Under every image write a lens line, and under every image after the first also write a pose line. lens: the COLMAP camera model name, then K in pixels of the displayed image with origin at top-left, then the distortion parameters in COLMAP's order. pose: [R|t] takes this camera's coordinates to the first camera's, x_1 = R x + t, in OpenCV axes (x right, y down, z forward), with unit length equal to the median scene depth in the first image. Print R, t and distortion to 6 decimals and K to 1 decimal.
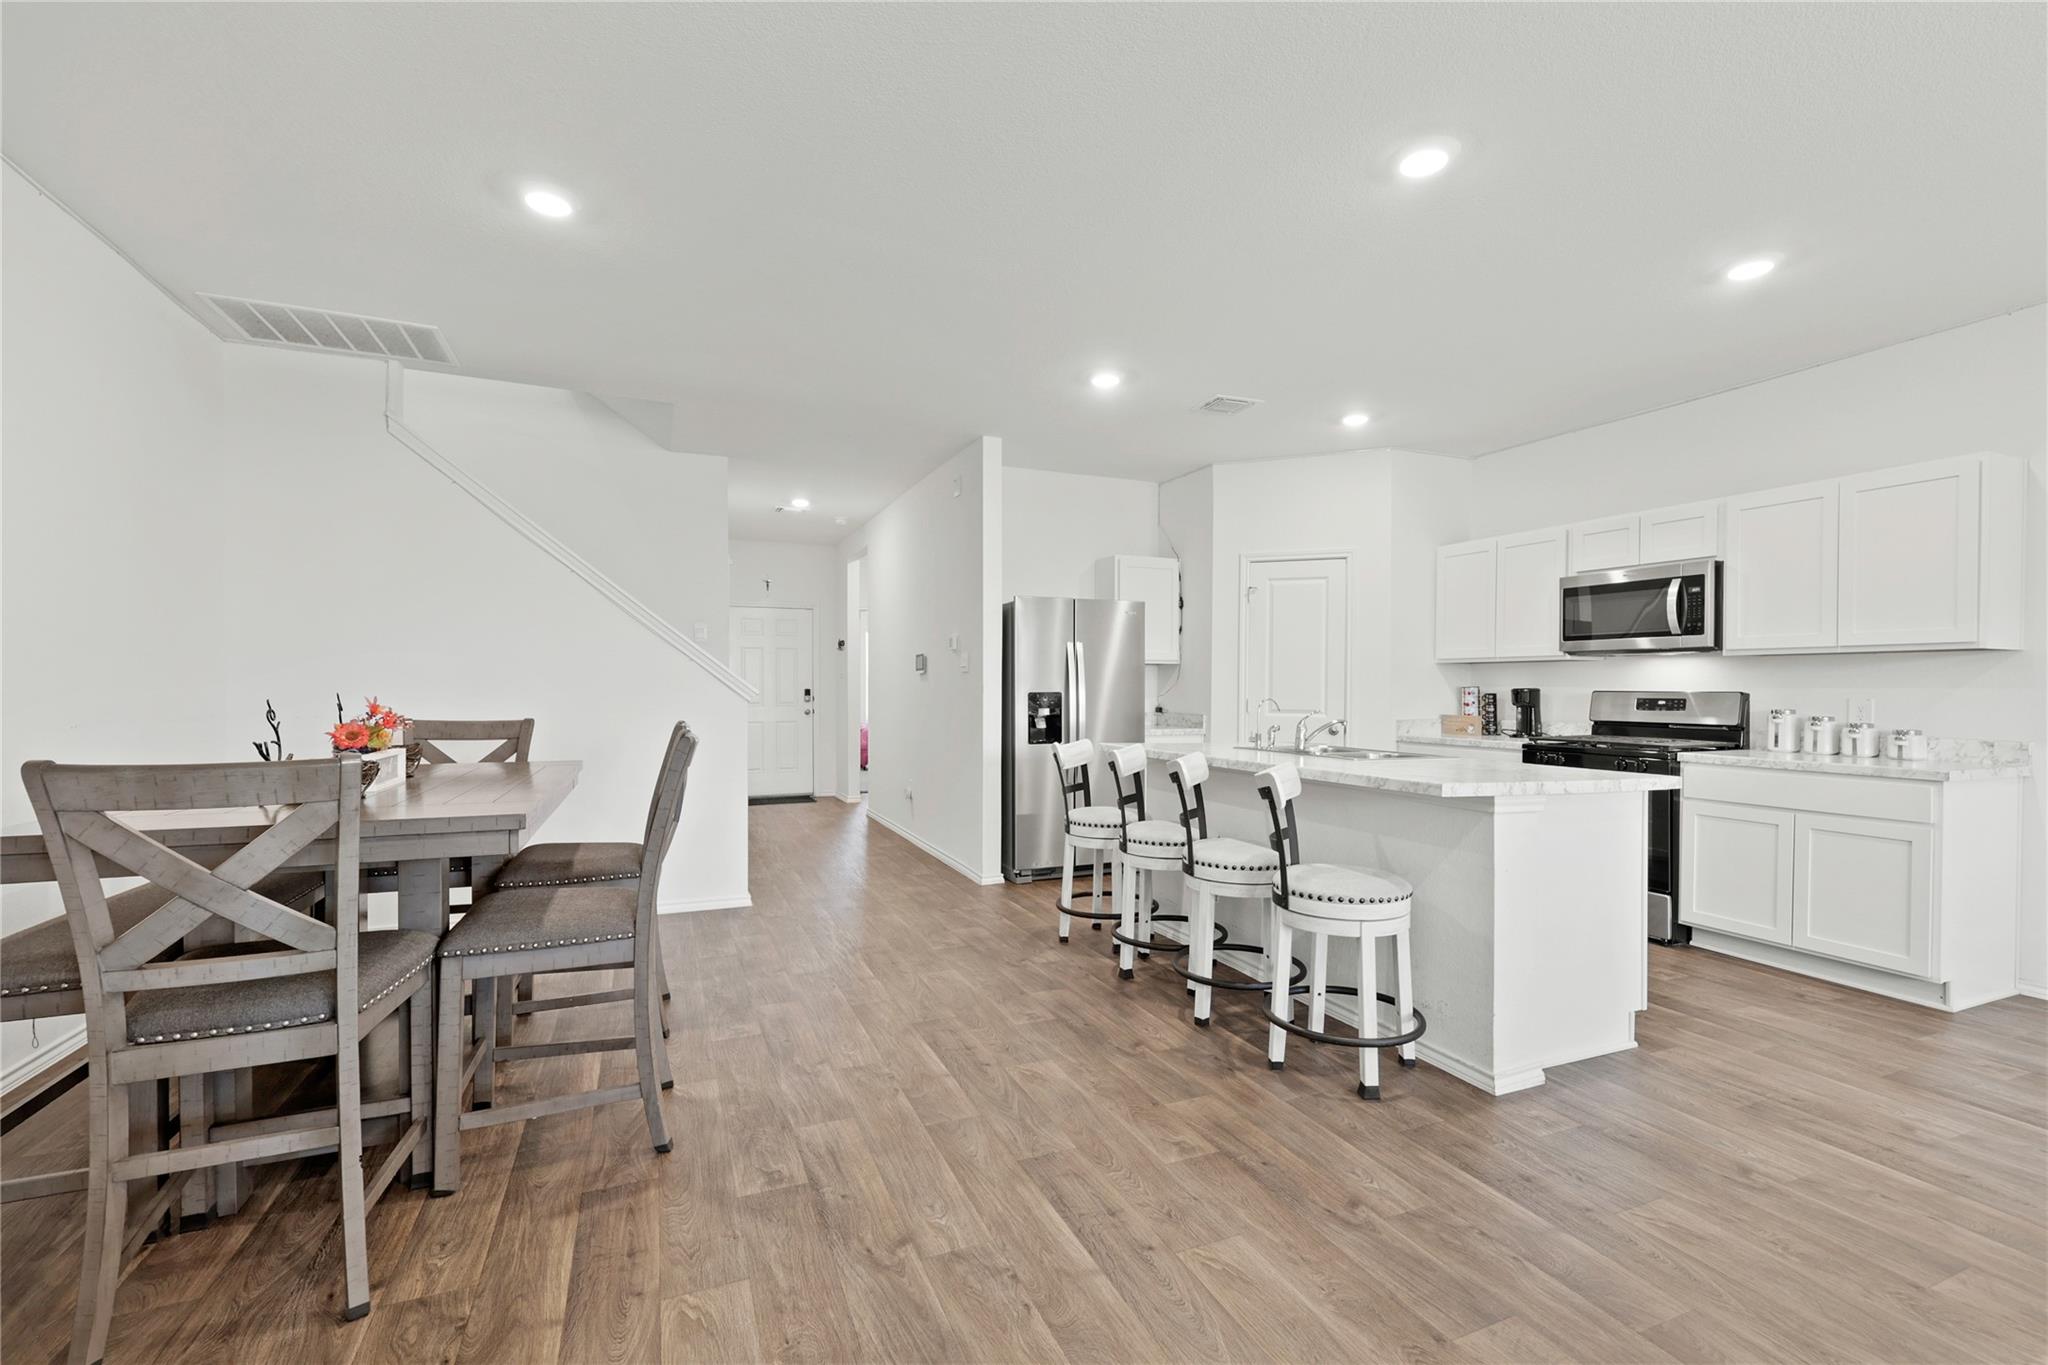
lens RADIAL K [[864.6, 0, 1032.5], [0, 864.6, 690.4], [0, 0, 1]] dist [0.000712, 0.000117]
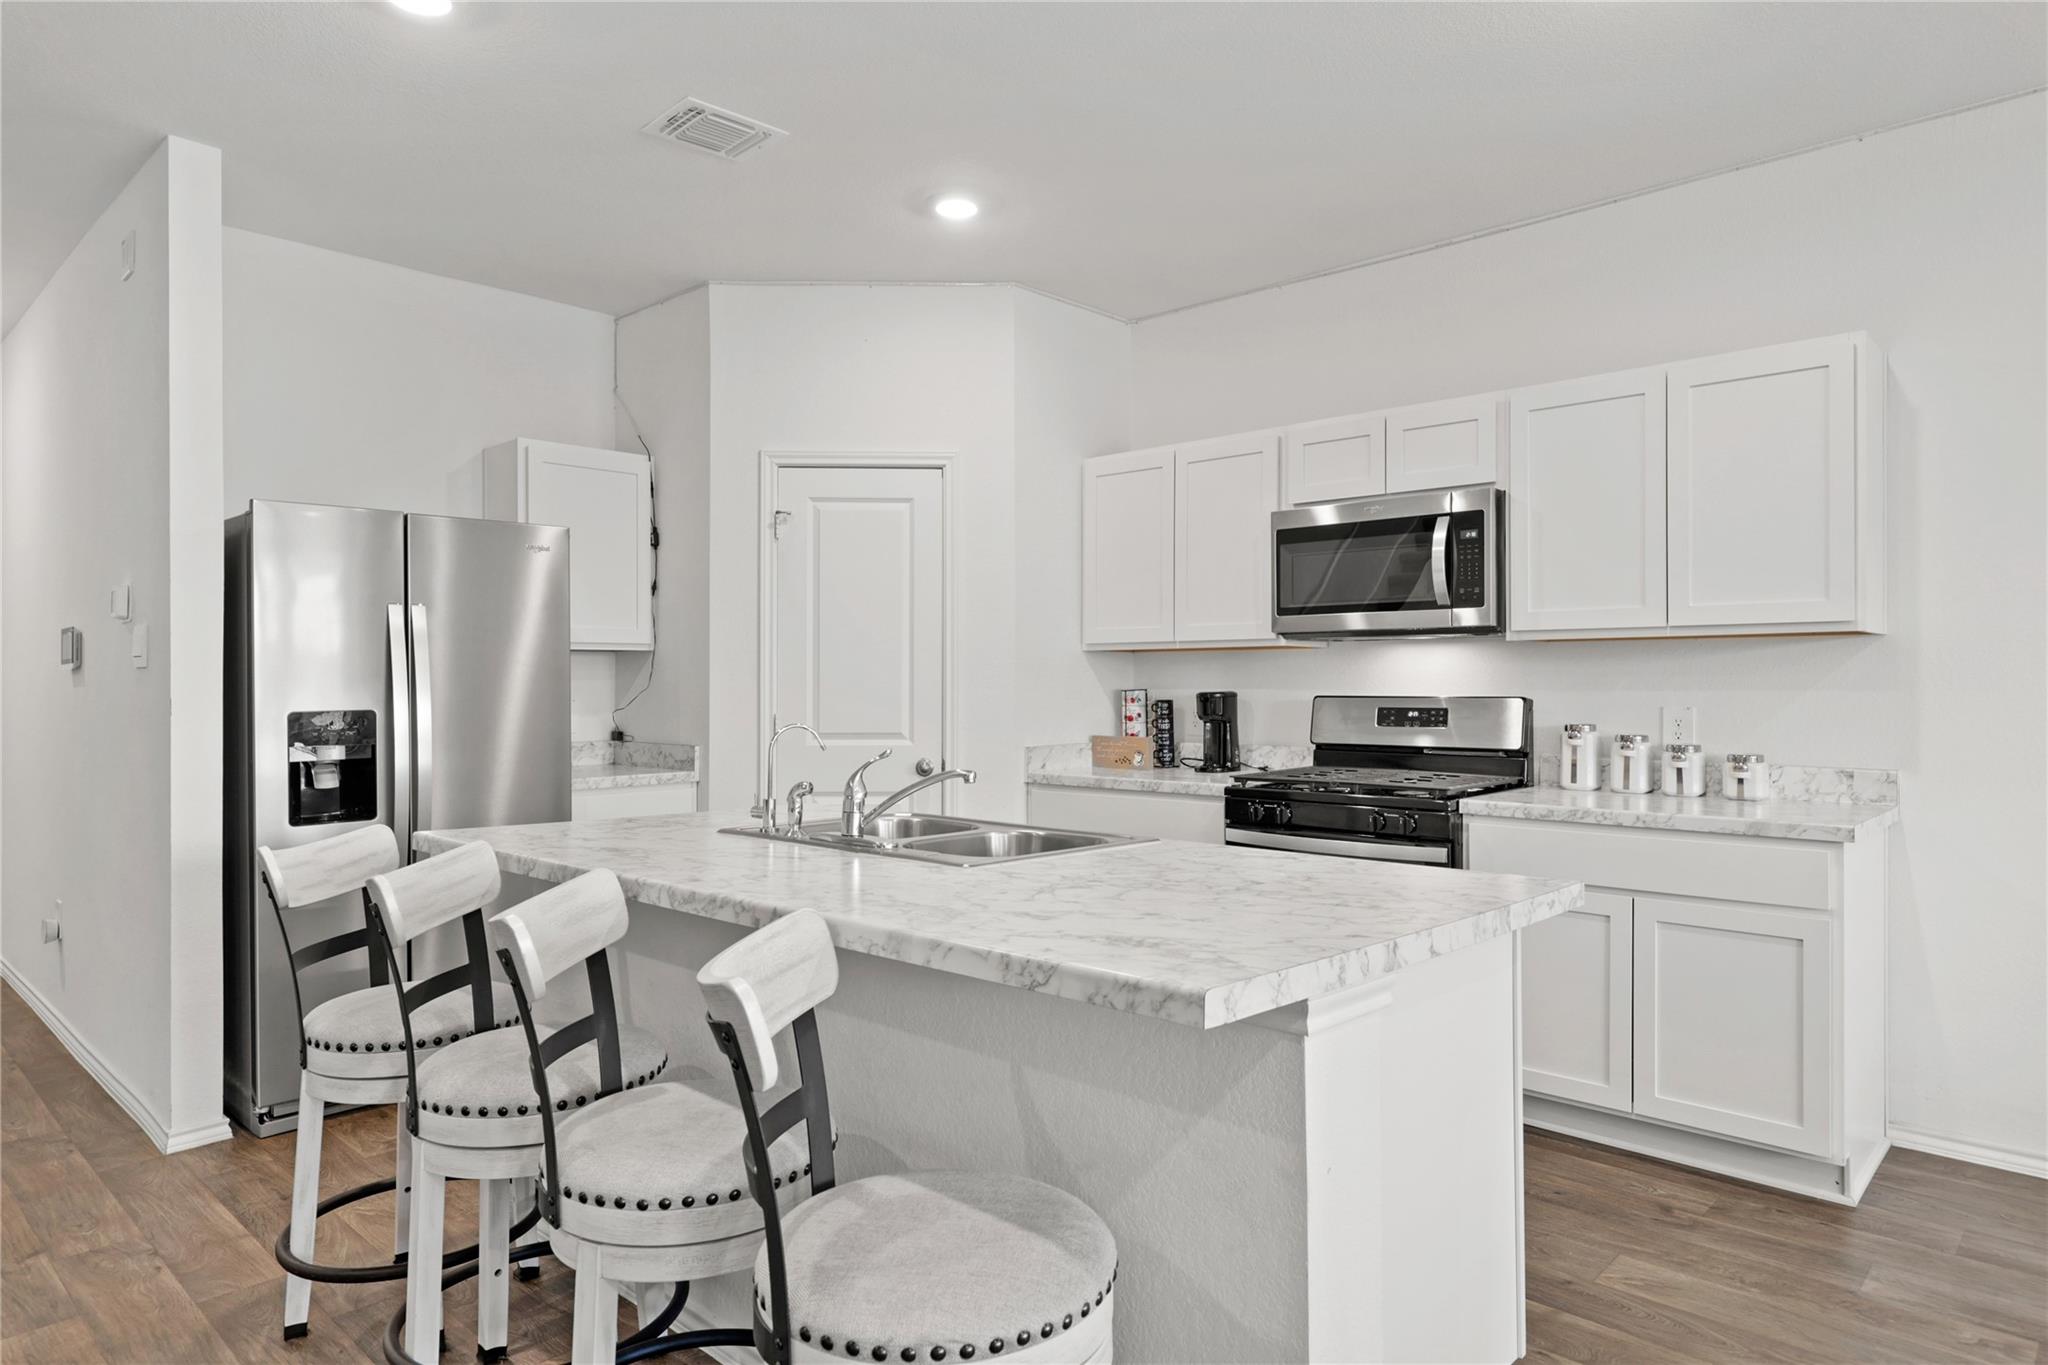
lens RADIAL K [[1154.4, 0, 1024.0], [0, 1154.4, 682.5], [0, 0, 1]] dist [-0.037546, -0.000017]
pose [[0.913923, -0.007822, 0.405813, 0.121896], [0.009162, 0.999957, -0.001361, -0.010373], [-0.405785, 0.004962, 0.913955, 0.337954]]
